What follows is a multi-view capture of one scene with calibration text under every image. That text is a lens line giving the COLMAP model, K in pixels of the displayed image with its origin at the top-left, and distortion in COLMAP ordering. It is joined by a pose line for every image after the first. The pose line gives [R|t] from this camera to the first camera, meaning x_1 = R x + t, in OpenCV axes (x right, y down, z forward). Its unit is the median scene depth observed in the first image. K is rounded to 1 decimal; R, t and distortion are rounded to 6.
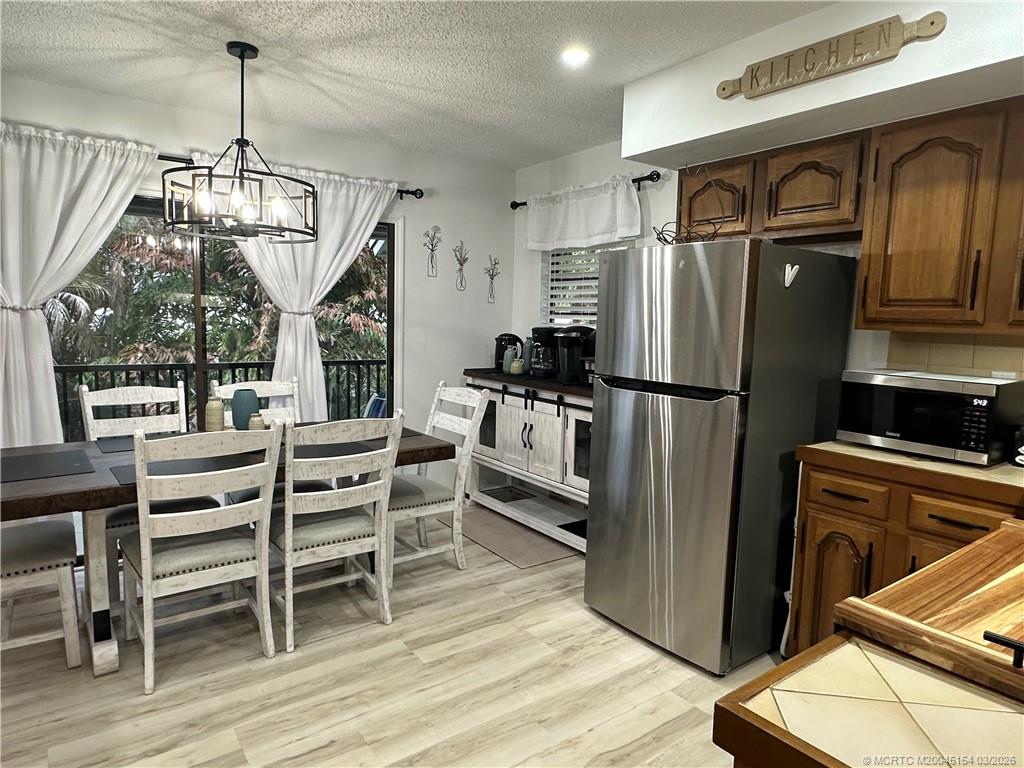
lens RADIAL K [[633.7, 0, 515.9], [0, 633.7, 390.9], [0, 0, 1]] dist [-0.002616, -0.002230]
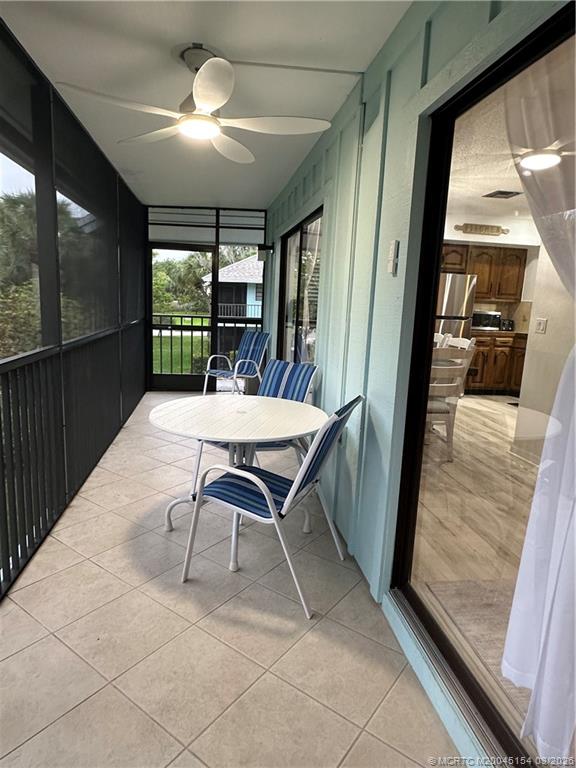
lens RADIAL K [[485.1, 0, 288.0], [0, 485.1, 384.0], [0, 0, 1]] dist [0.001844, 0.004647]
pose [[0.449585, -0.162046, 0.878416, -1.650595], [0.071049, 0.986778, 0.145672, -0.062613], [-0.890408, -0.003082, 0.455154, 0.414496]]
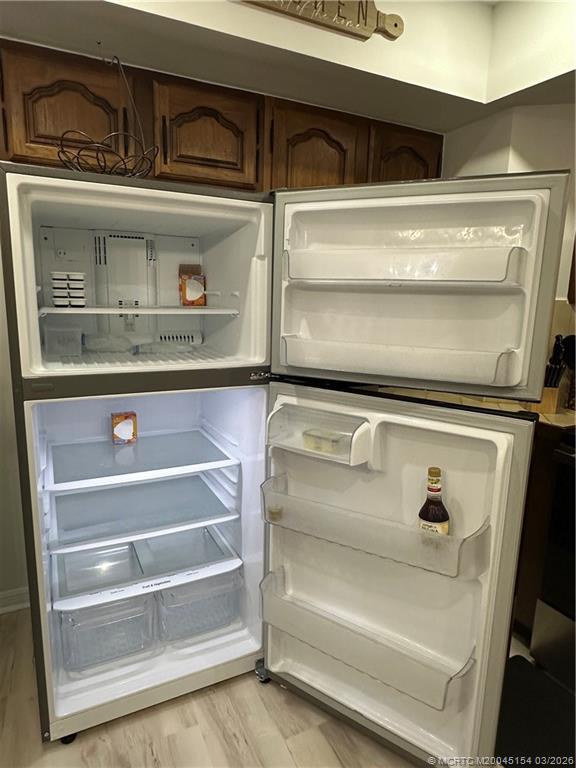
lens RADIAL K [[485.1, 0, 288.0], [0, 485.1, 384.0], [0, 0, 1]] dist [0.001844, 0.004647]
pose [[0.164793, -0.208321, 0.964078, -0.178141], [0.094500, 0.976279, 0.194805, -0.071819], [-0.981791, 0.059003, 0.180570, 0.544972]]
